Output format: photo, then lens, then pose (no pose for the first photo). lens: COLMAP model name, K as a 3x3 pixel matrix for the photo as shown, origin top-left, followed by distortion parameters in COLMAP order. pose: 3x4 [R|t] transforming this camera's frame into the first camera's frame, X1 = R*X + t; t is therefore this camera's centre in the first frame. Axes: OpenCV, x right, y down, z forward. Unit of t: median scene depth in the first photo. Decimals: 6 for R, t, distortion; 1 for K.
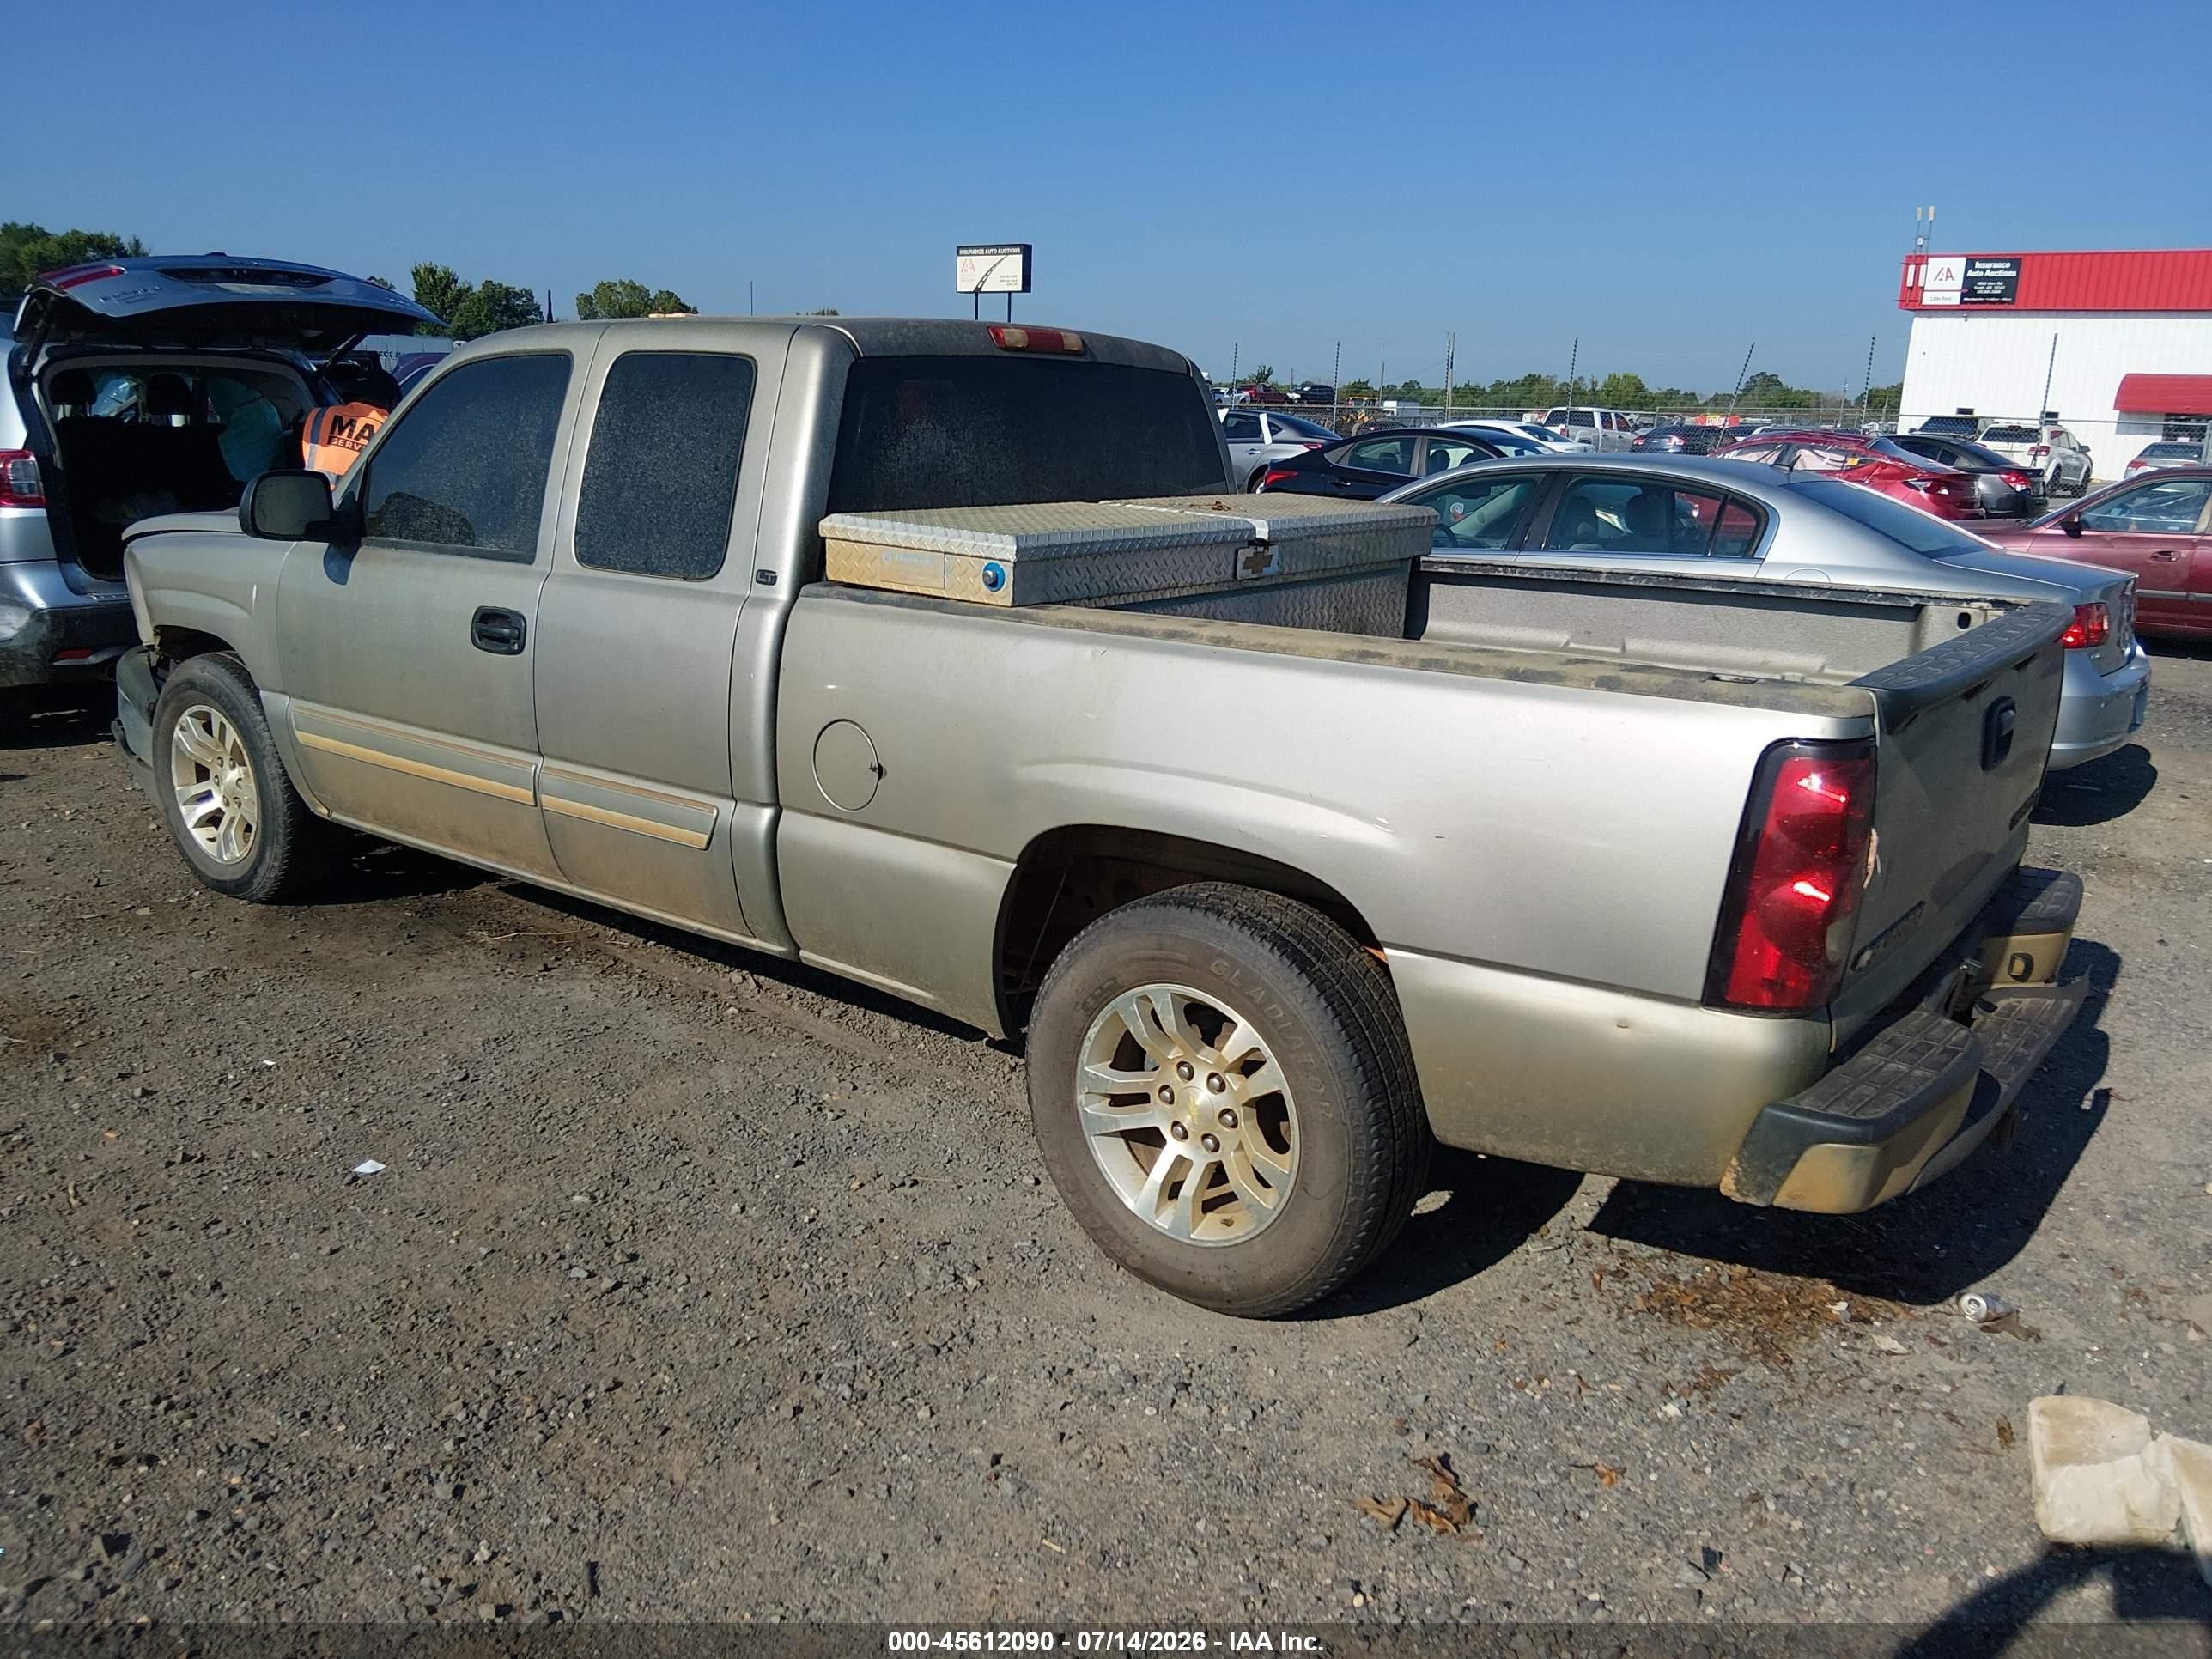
lens RADIAL K [[1703.2, 0, 1111.1], [0, 1703.2, 831.7], [0, 0, 1]] dist [0.120430, -0.211052]
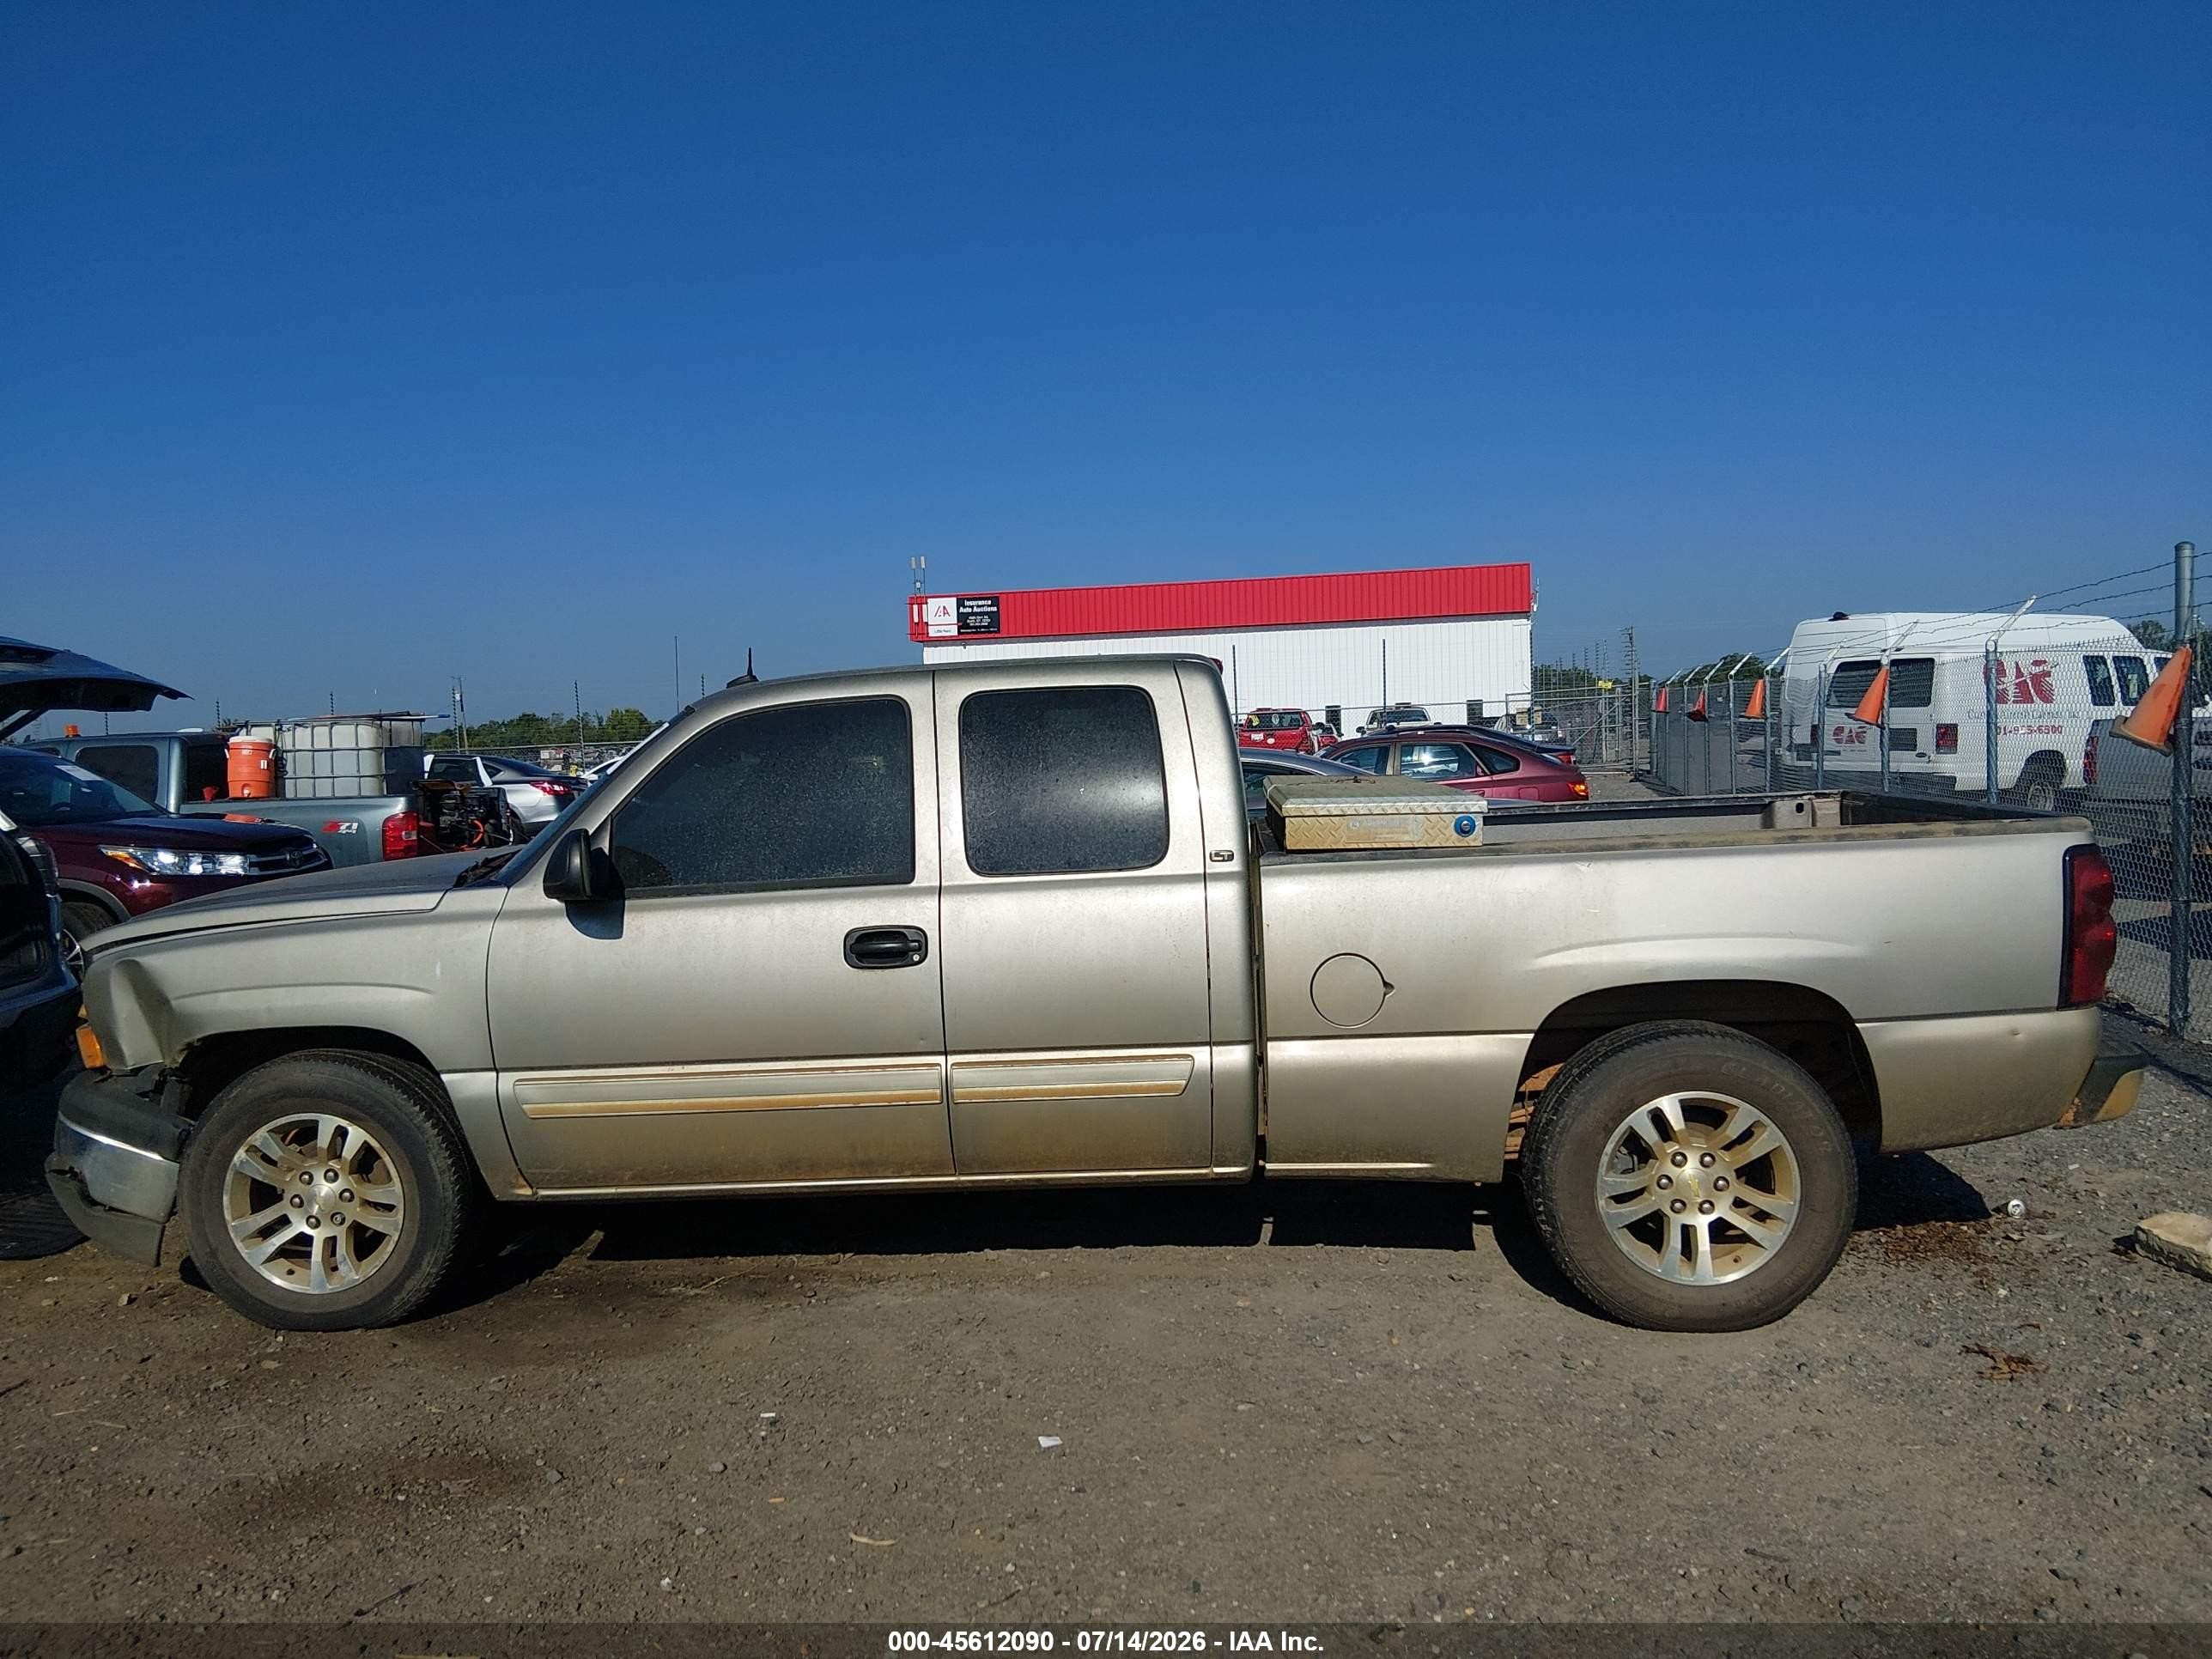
lens RADIAL K [[1703.2, 0, 1111.1], [0, 1703.2, 831.7], [0, 0, 1]] dist [0.120430, -0.211052]
pose [[0.829701, -0.097728, 0.549586, -0.877158], [0.198853, 0.971711, -0.127415, -0.024247], [-0.521587, 0.215004, 0.825663, 0.030598]]
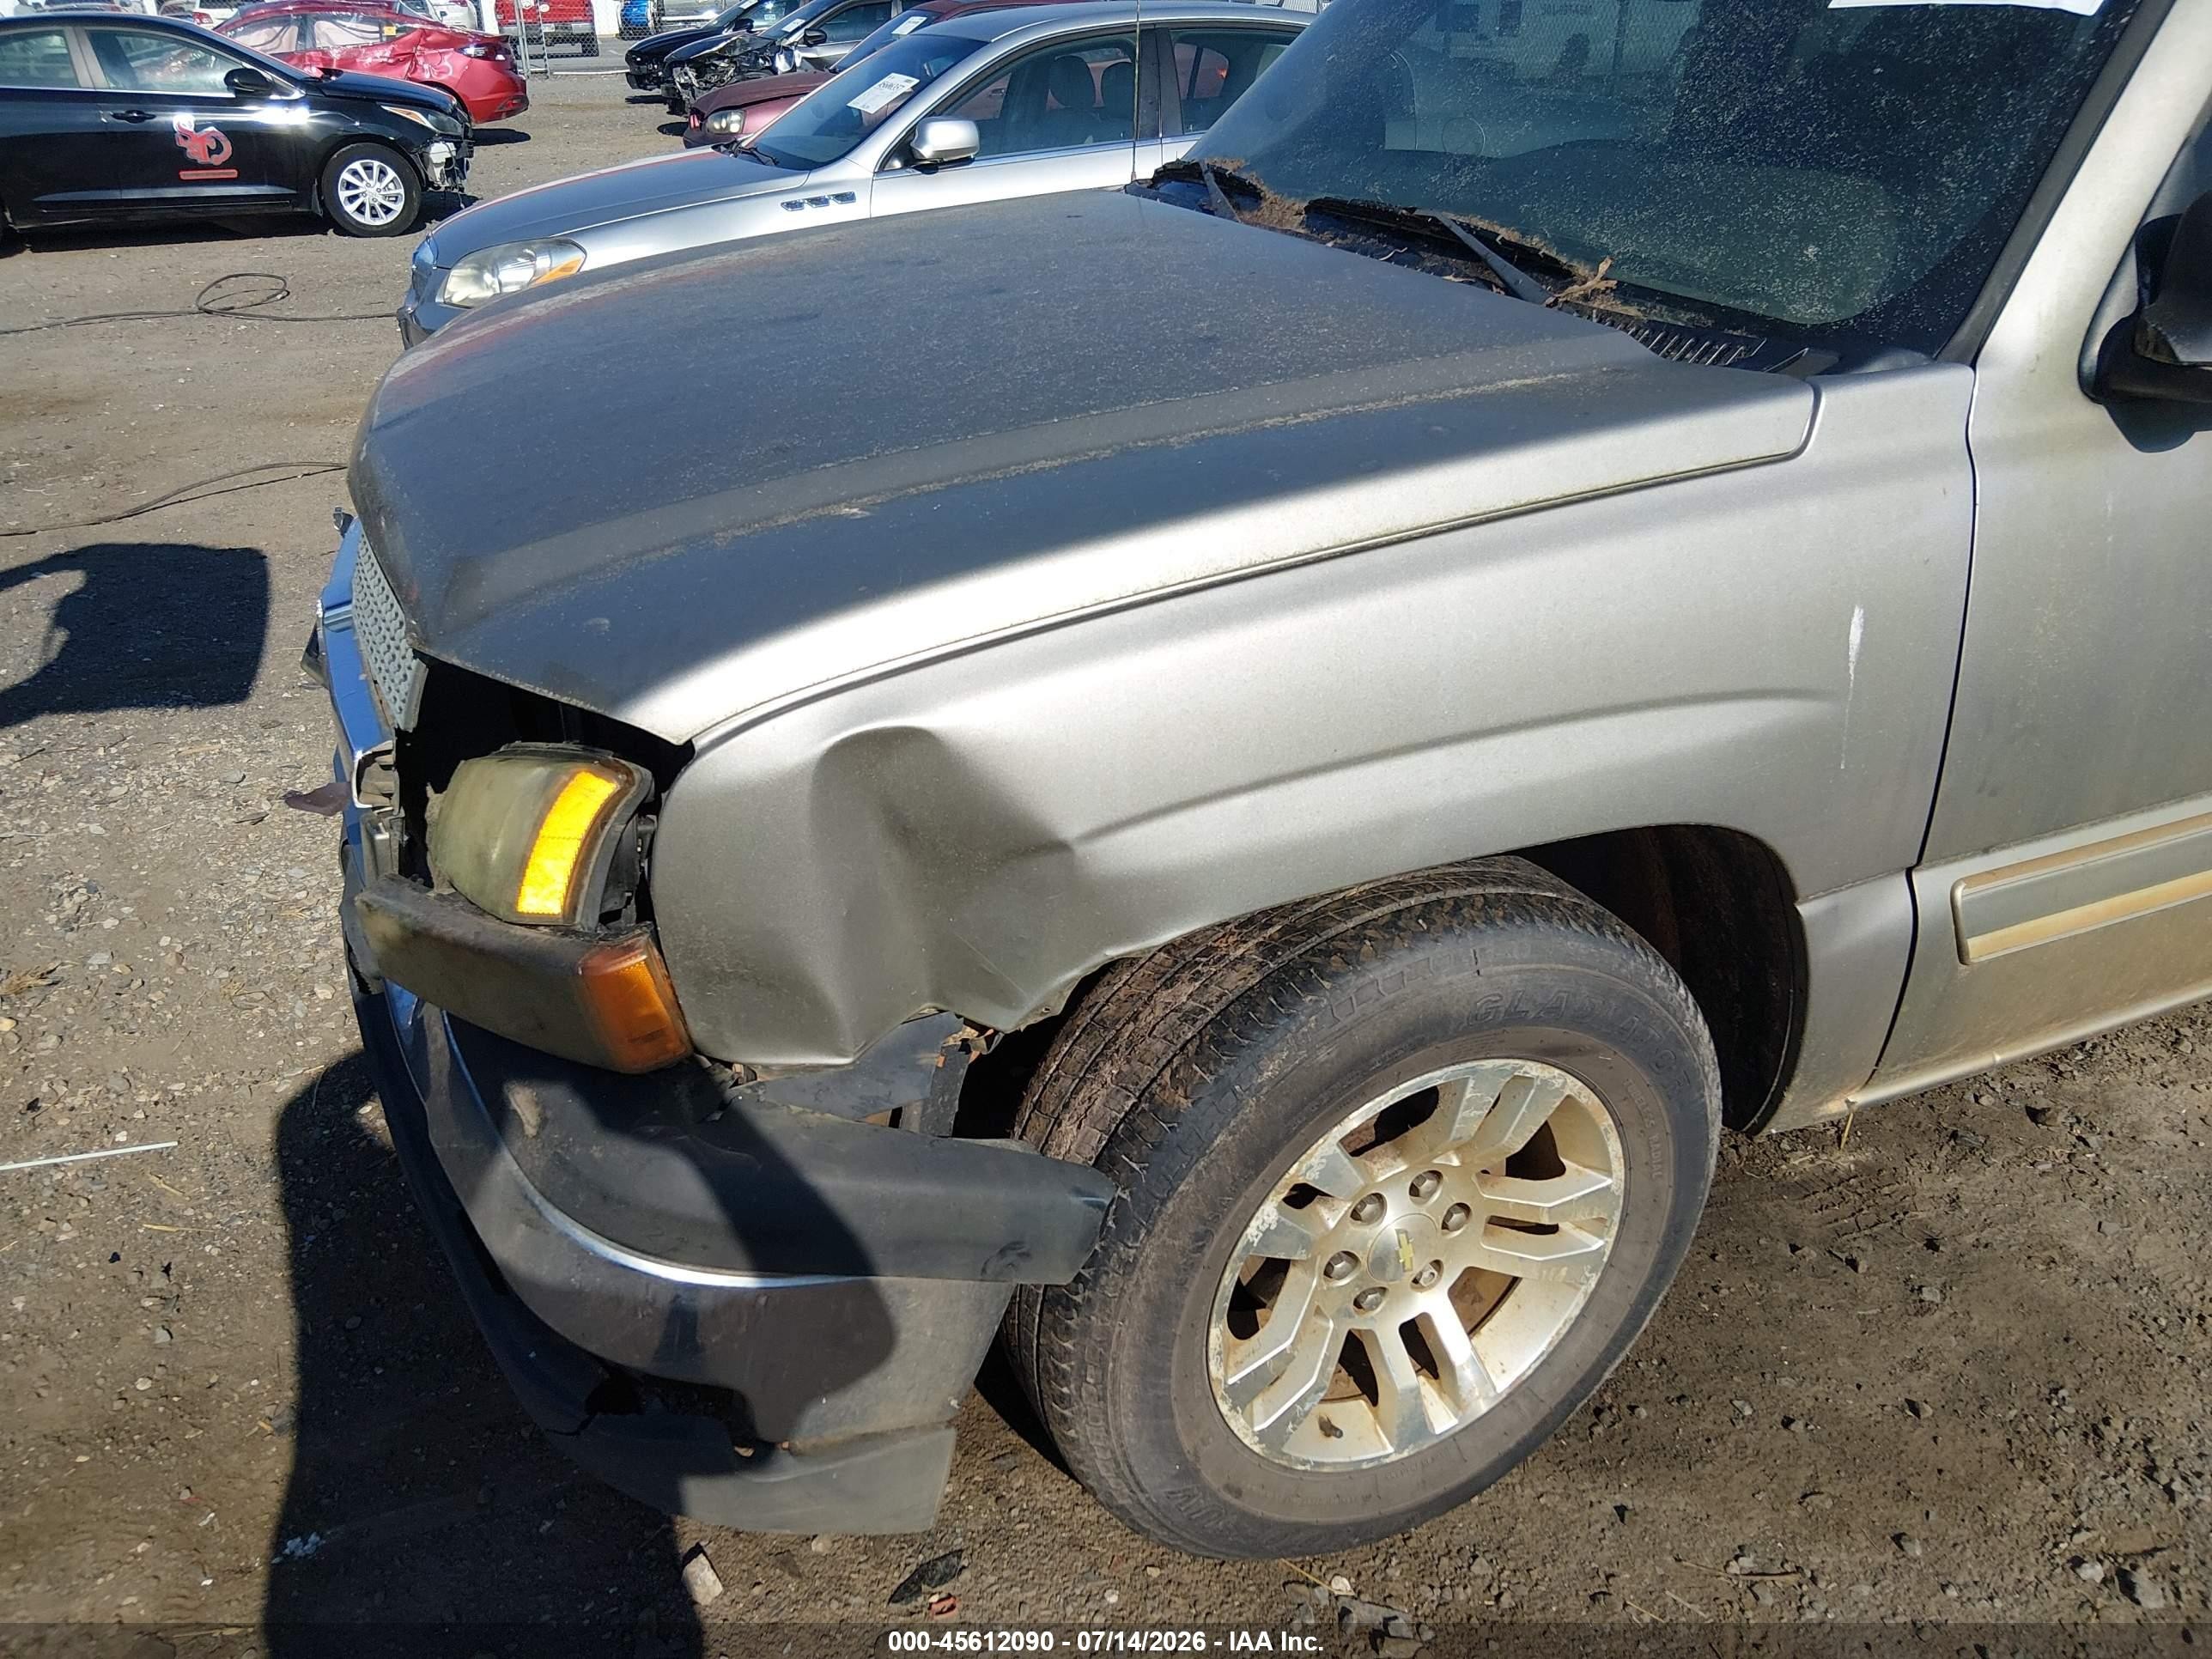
lens RADIAL K [[1649.0, 0, 1093.4], [0, 1649.0, 832.2], [0, 0, 1]] dist [0.167558, -0.314737]
pose [[0.478034, -0.432577, 0.764435, -1.024385], [0.245304, 0.901437, 0.356704, -0.315221], [-0.843392, 0.017002, 0.537030, 1.202966]]
